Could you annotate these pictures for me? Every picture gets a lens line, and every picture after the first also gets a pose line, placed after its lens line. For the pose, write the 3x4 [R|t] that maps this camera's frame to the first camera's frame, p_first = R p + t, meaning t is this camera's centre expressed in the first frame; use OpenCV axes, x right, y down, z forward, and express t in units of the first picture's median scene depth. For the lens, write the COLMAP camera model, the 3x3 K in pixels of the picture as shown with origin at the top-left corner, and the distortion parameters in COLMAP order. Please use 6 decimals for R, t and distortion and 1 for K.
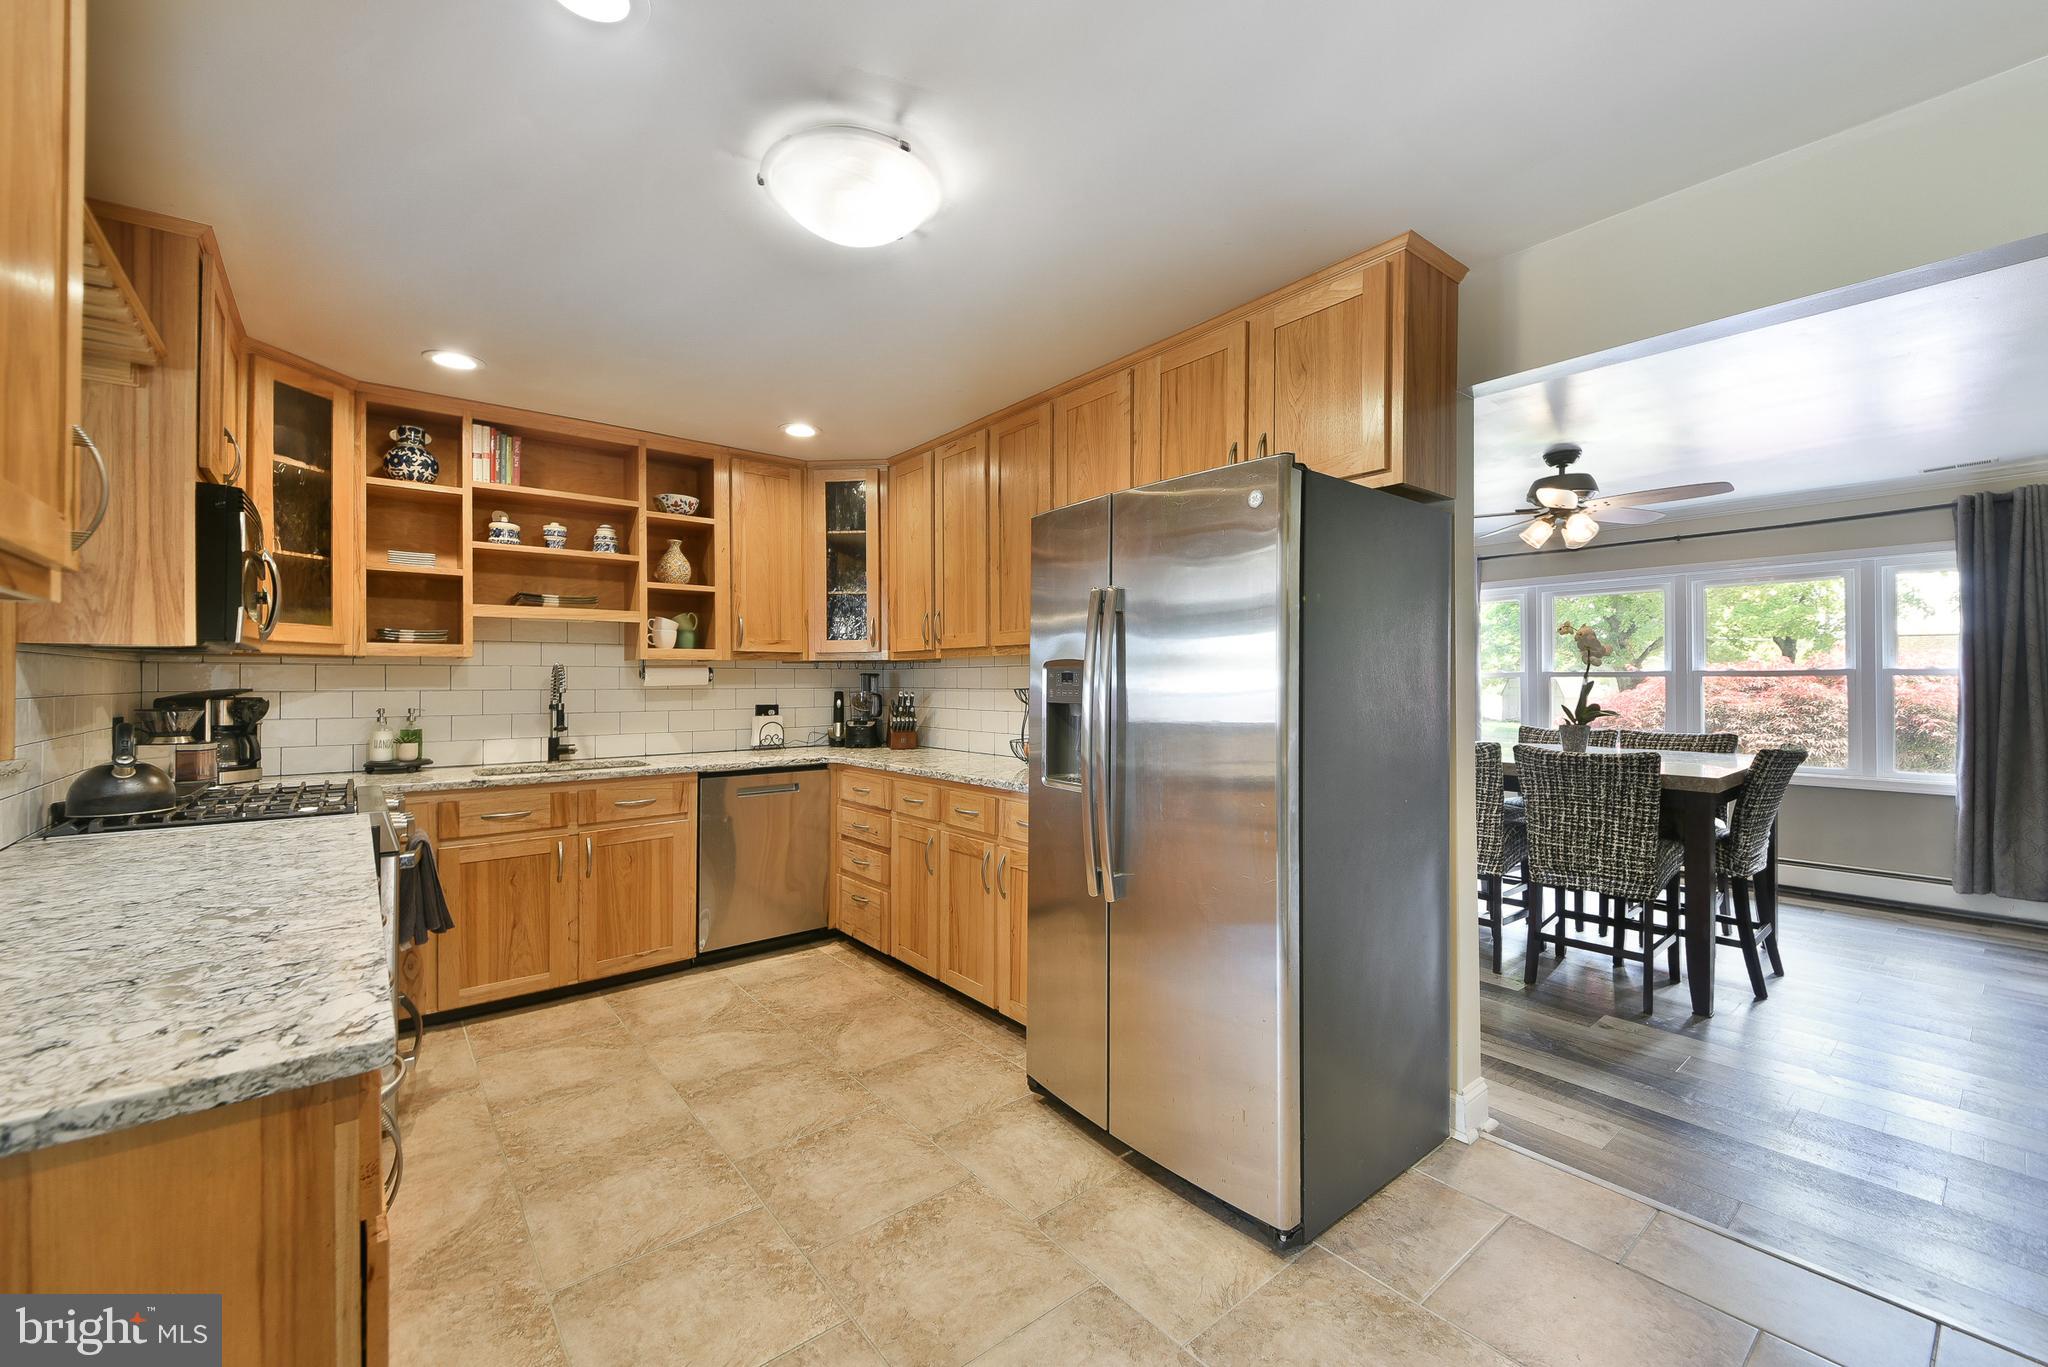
lens RADIAL K [[796.1, 0, 1025.3], [0, 796.1, 677.0], [0, 0, 1]] dist [0.000187, -0.000084]
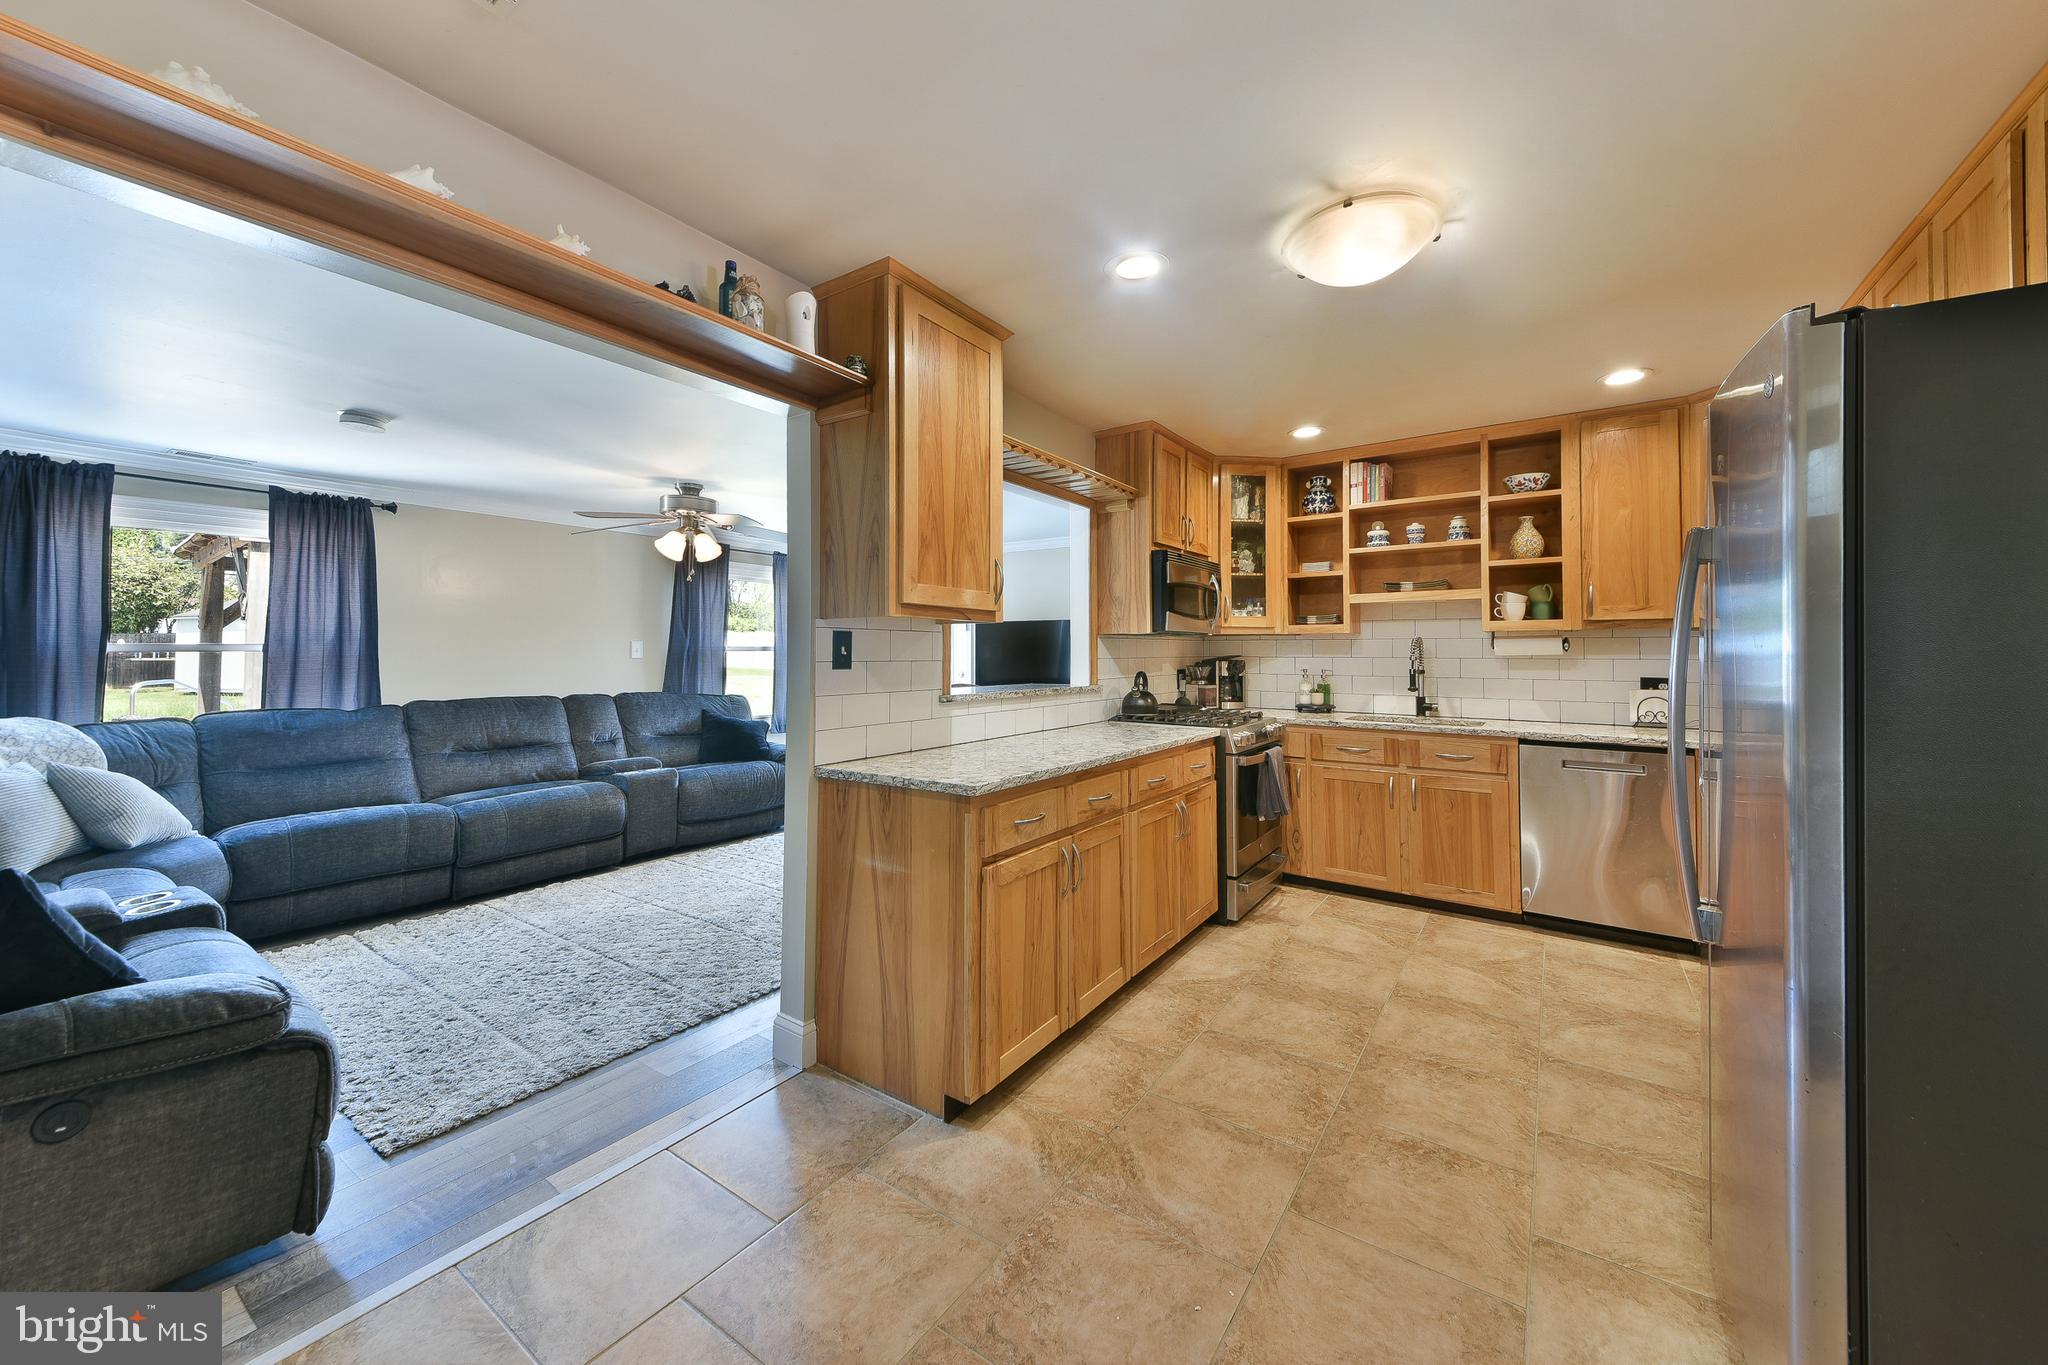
lens RADIAL K [[747.8, 0, 1025.3], [0, 747.8, 644.5], [0, 0, 1]] dist [-0.001307, -0.000287]
pose [[0.259977, -0.007164, -0.965588, 0.397231], [0.003844, 0.999972, -0.006384, 0.000444], [0.965607, -0.002052, 0.259997, 0.119803]]
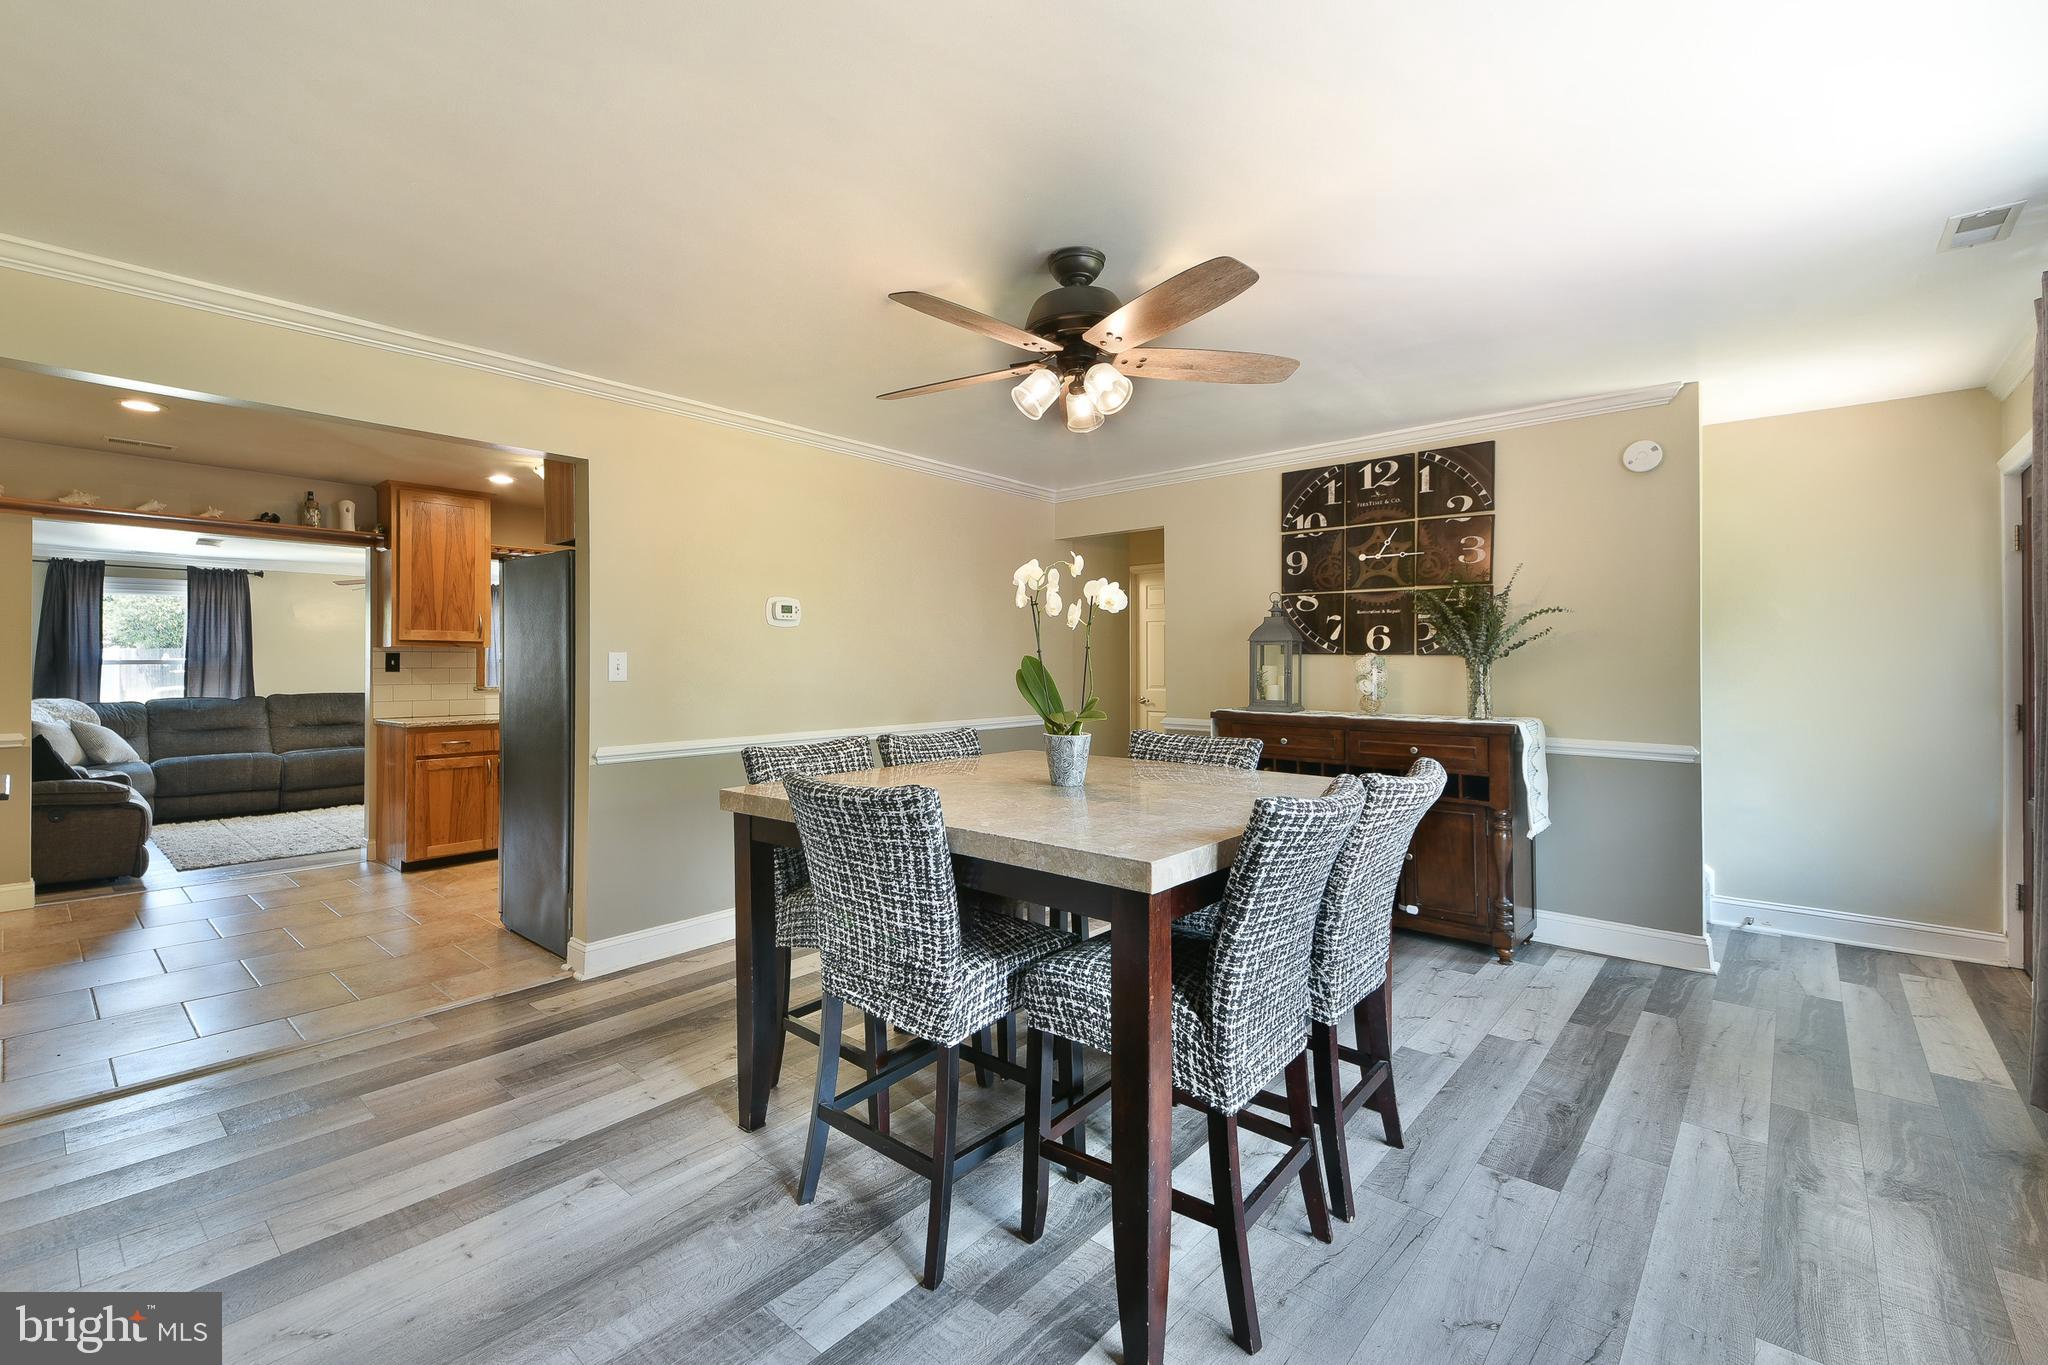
lens RADIAL K [[871.2, 0, 967.8], [0, 871.2, 664.7], [0, 0, 1]] dist [0.000890, -0.000006]
pose [[0.111917, 0.004270, -0.993708, 1.935322], [0.007407, 0.999959, 0.005131, 0.007679], [0.993690, -0.007934, 0.111881, 1.463978]]
